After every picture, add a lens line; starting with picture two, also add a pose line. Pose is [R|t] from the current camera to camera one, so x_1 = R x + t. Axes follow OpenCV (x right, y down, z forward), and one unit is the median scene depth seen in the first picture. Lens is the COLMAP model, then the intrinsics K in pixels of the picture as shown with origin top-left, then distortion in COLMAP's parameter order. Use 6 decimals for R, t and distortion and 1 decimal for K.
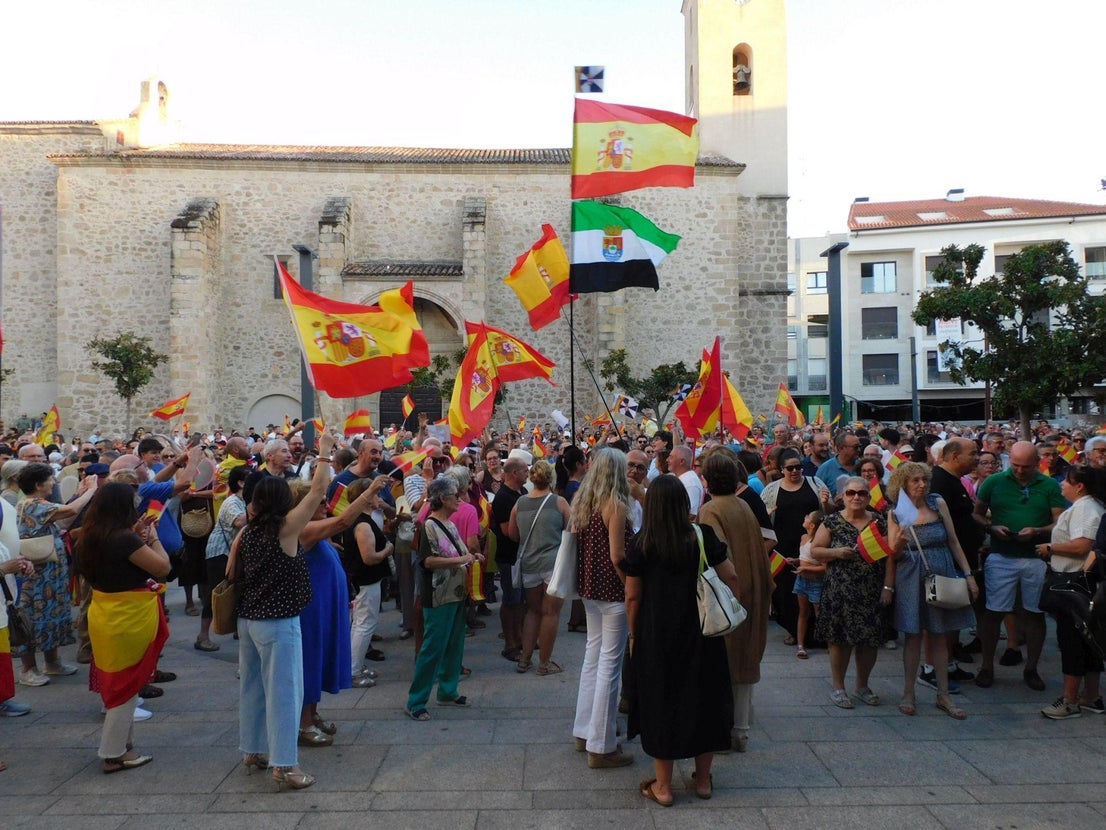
lens RADIAL K [[795.6, 0, 553.7], [0, 795.6, 415.5], [0, 0, 1]] dist [0.003028, -0.001642]
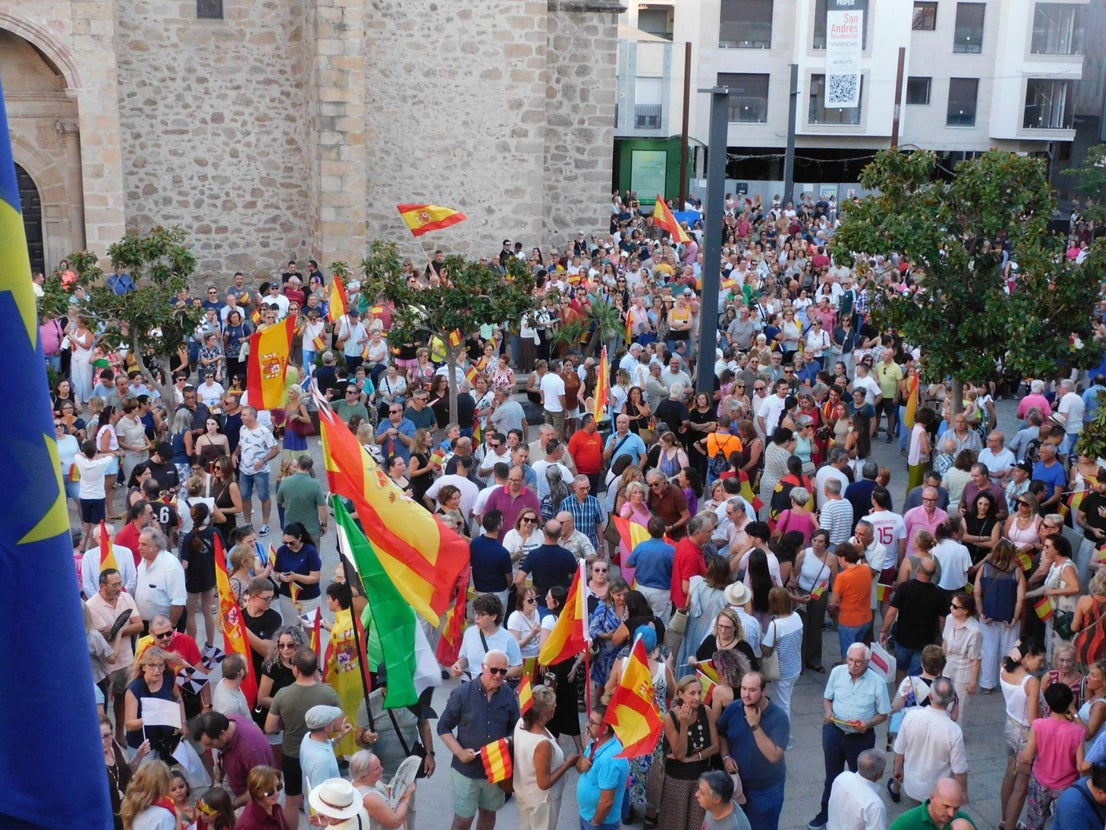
lens RADIAL K [[1304.5, 0, 557.2], [0, 1304.5, 413.2], [0, 0, 1]] dist [0.001391, -0.017007]
pose [[0.963360, -0.036189, 0.265757, -0.037497], [-0.034802, 0.965612, 0.257647, -0.127753], [-0.265943, -0.257456, 0.928973, -0.008973]]
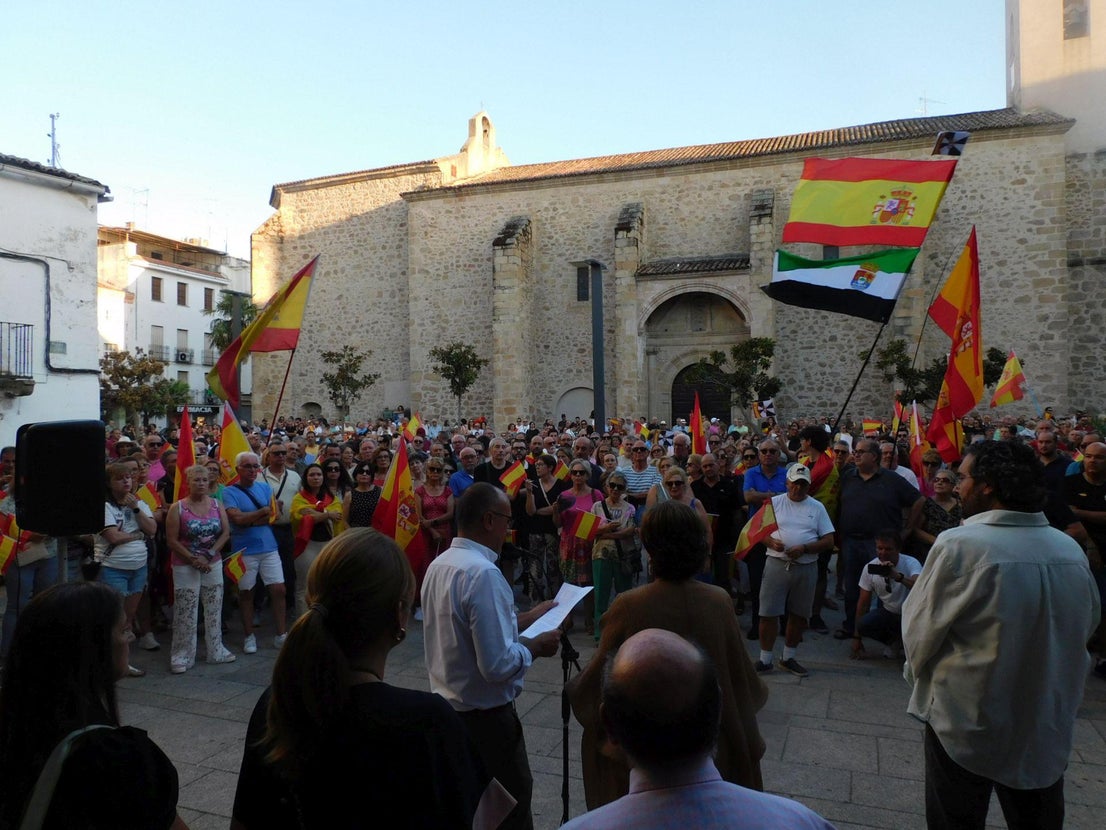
lens RADIAL K [[794.6, 0, 554.3], [0, 794.6, 416.7], [0, 0, 1]] dist [0.000624, -0.005879]
pose [[0.928429, -0.003439, -0.371494, 0.029528], [0.010520, 0.999800, 0.017034, -0.004963], [0.371361, -0.019723, 0.928279, -0.043048]]
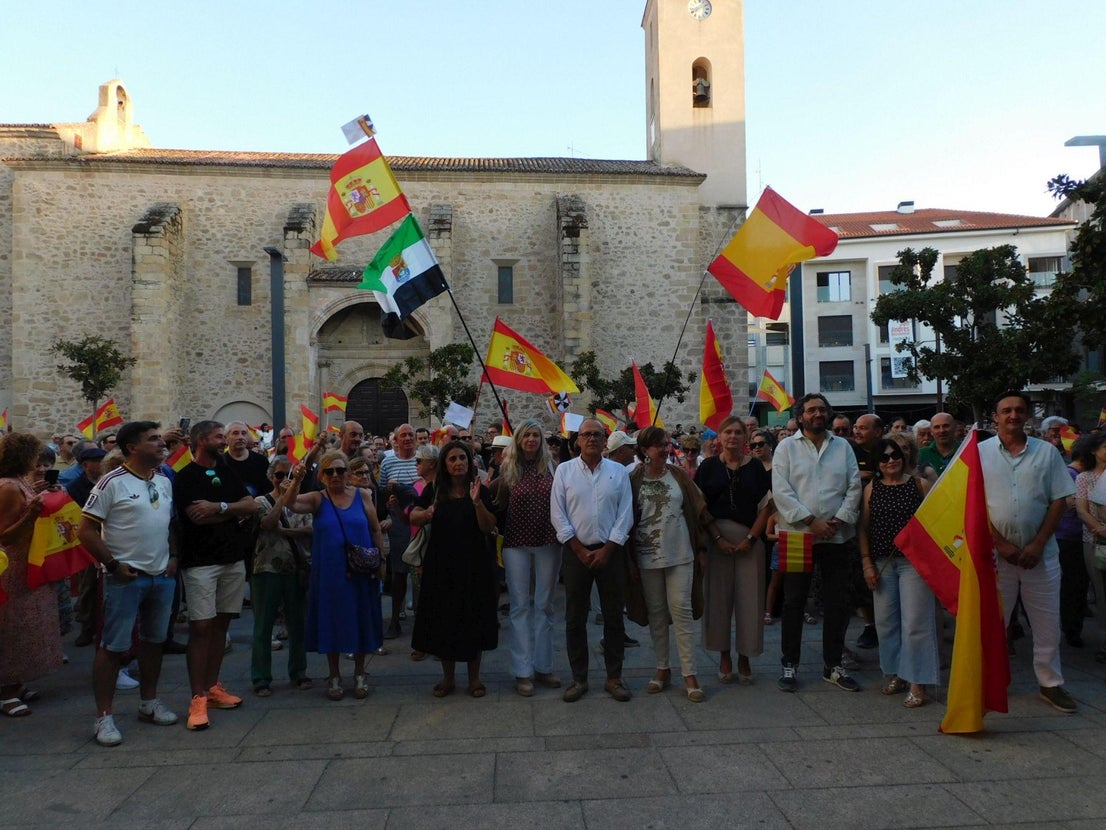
lens RADIAL K [[795.3, 0, 553.0], [0, 795.3, 415.0], [0, 0, 1]] dist [0.002238, 0.000296]
pose [[0.998782, -0.005832, 0.049004, -0.007990], [0.006539, 0.999877, -0.014288, 0.007229], [-0.048914, 0.014591, 0.998696, -0.008126]]
